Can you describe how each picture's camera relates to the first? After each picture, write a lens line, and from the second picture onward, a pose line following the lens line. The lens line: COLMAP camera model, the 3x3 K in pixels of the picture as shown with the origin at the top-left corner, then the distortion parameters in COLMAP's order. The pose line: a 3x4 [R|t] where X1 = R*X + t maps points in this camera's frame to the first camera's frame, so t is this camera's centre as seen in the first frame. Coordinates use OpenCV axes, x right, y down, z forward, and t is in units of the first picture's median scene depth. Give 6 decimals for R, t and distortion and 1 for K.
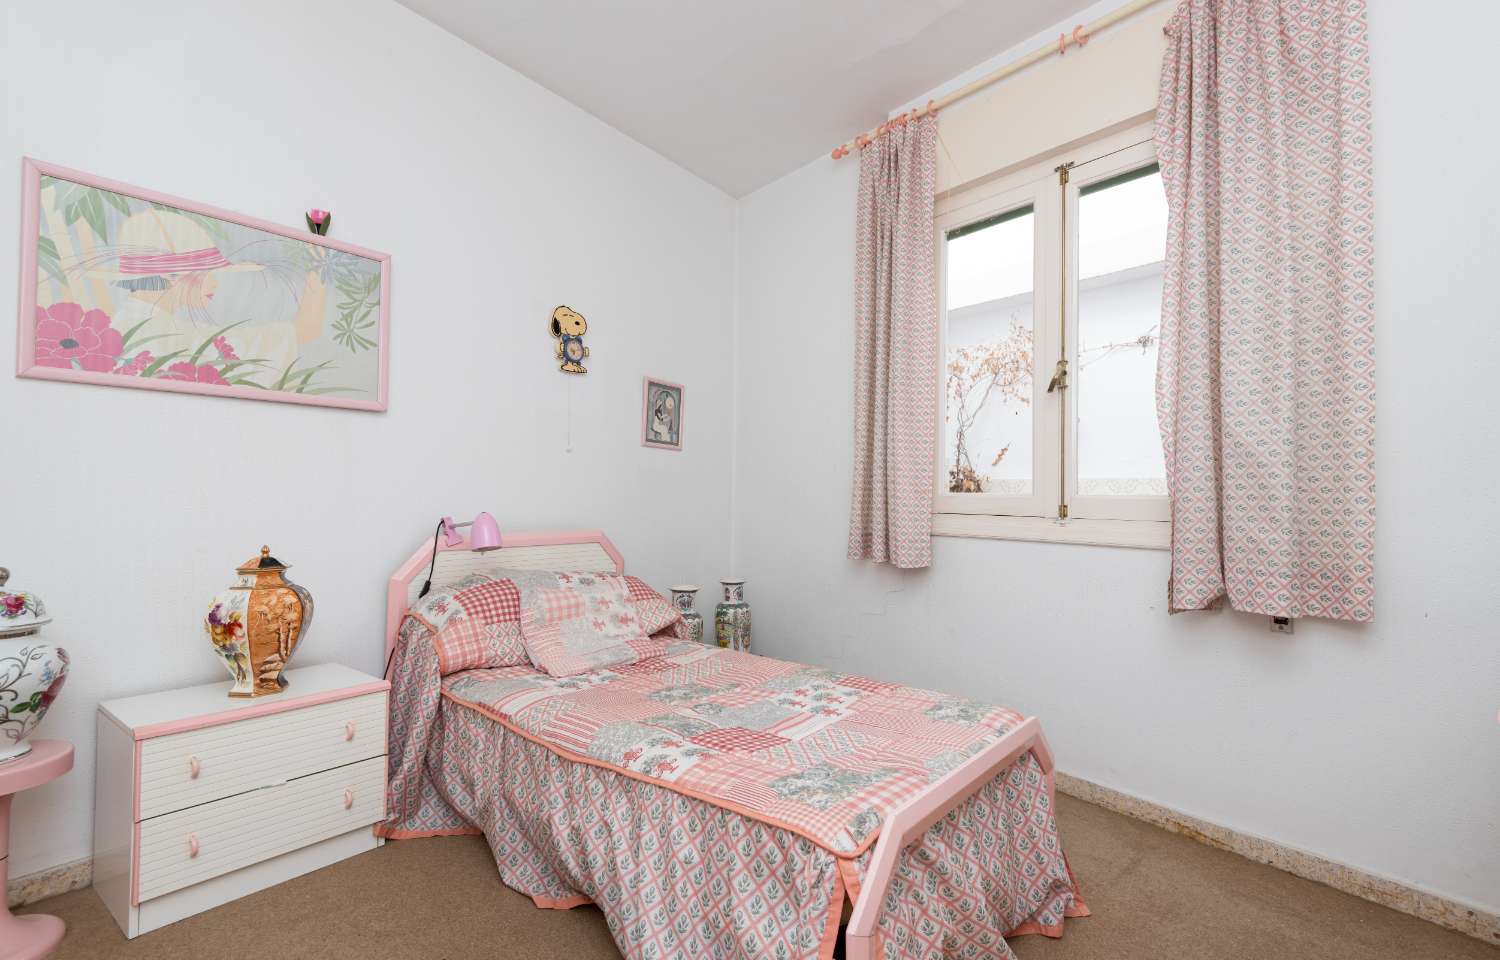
lens RADIAL K [[667.1, 0, 750.0], [0, 667.1, 480.0], [0, 0, 1]] dist [0.033751, -0.000190]
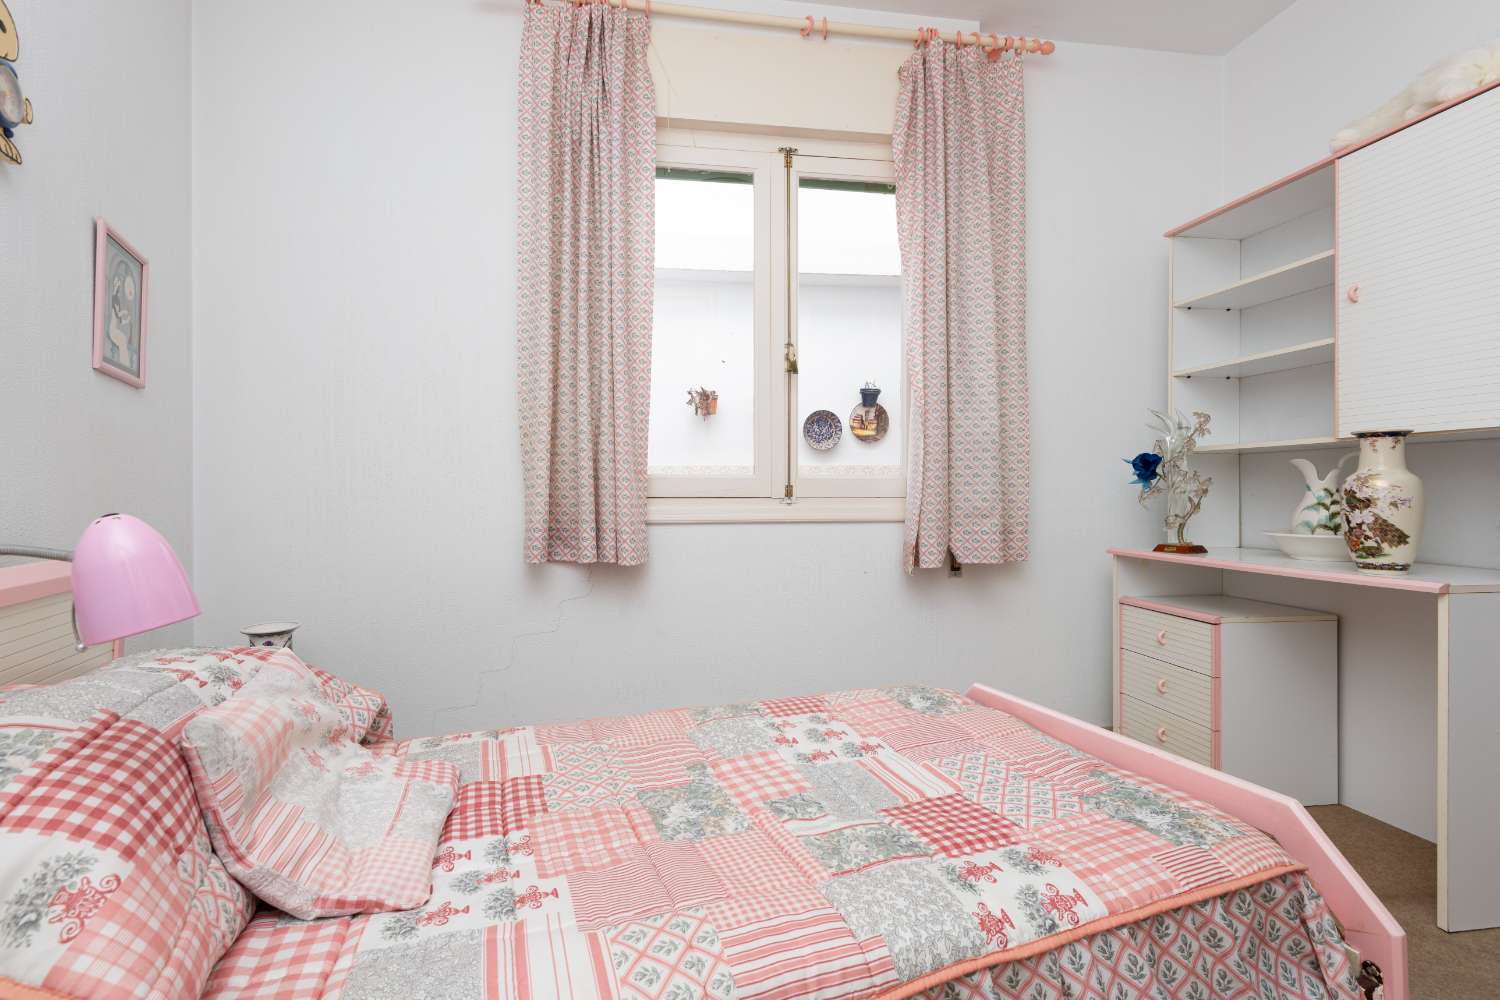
lens RADIAL K [[666.9, 0, 750.0], [0, 666.9, 500.0], [0, 0, 1]] dist [0.028165, -0.016120]
pose [[0.531811, -0.026640, 0.846444, -0.506657], [-0.013323, 0.999118, 0.039816, 0.022895], [-0.846758, -0.032451, 0.530987, 0.590901]]
